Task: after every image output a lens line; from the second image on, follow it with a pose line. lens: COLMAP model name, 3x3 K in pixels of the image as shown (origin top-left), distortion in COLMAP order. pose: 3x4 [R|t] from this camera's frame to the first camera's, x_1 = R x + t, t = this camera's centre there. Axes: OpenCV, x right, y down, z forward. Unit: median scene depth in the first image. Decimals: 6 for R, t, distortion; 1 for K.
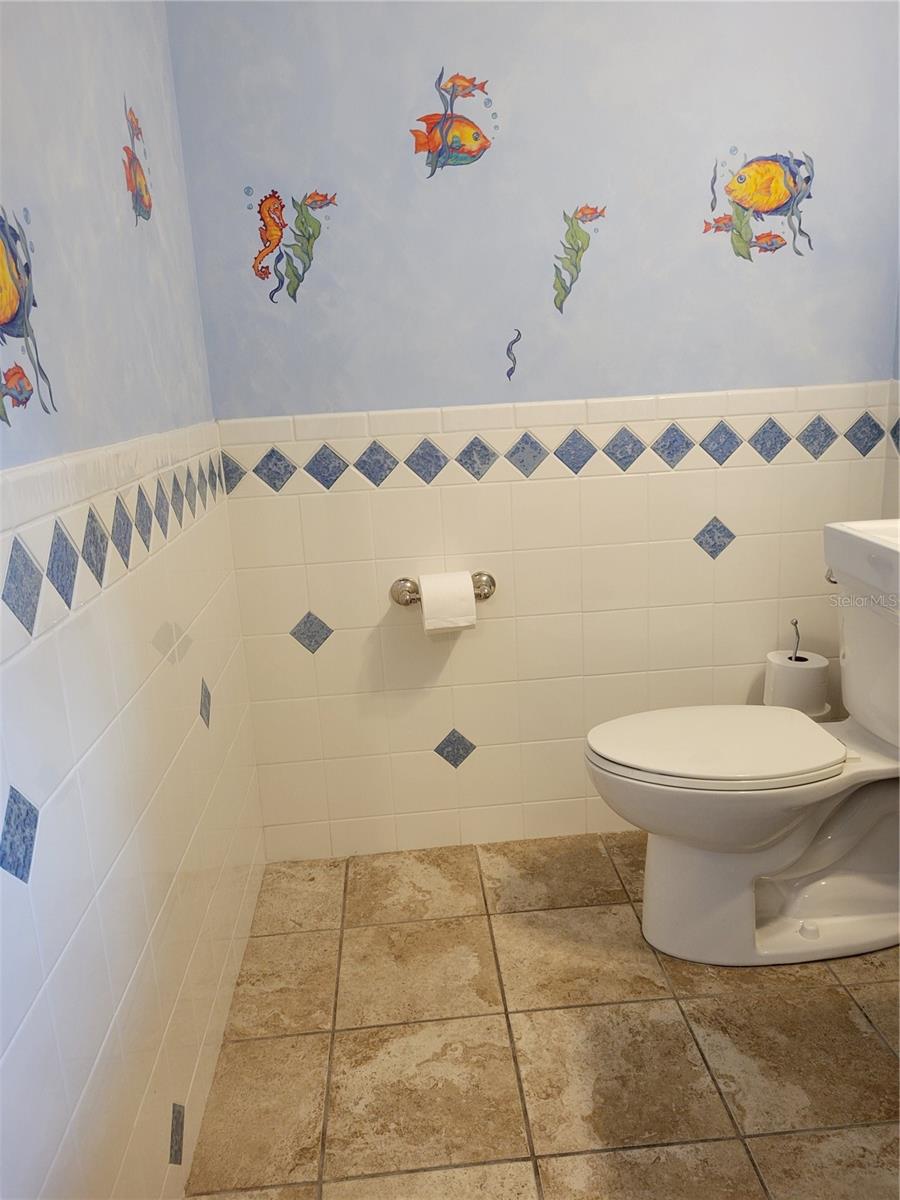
lens RADIAL K [[911.4, 0, 450.8], [0, 911.4, 598.4], [0, 0, 1]] dist [0.046978, -0.044926]
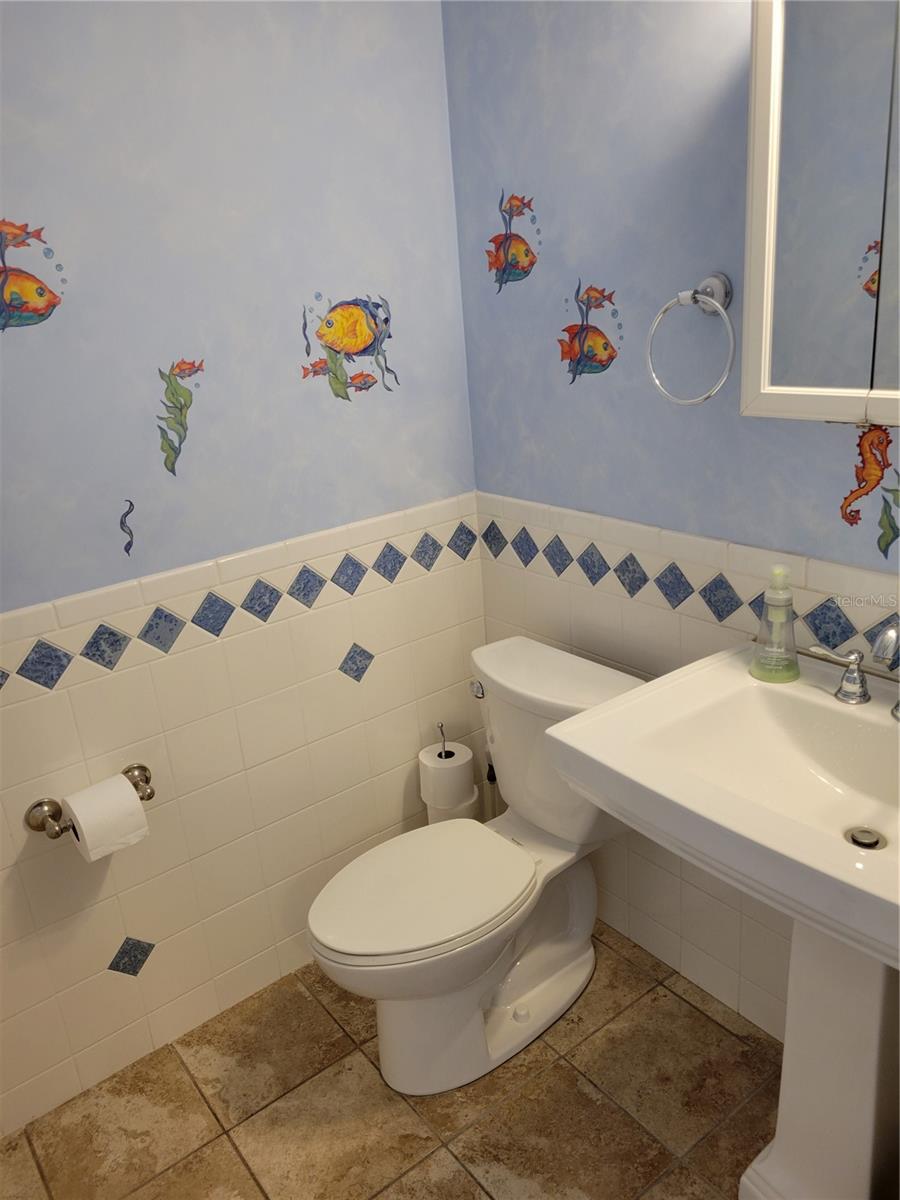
lens RADIAL K [[911.4, 0, 454.2], [0, 911.4, 592.6], [0, 0, 1]] dist [0.046978, -0.044926]
pose [[0.833775, -0.197284, 0.515654, -0.138506], [0.169202, 0.980343, 0.101483, -0.242874], [-0.525538, 0.002636, 0.850766, 0.083403]]
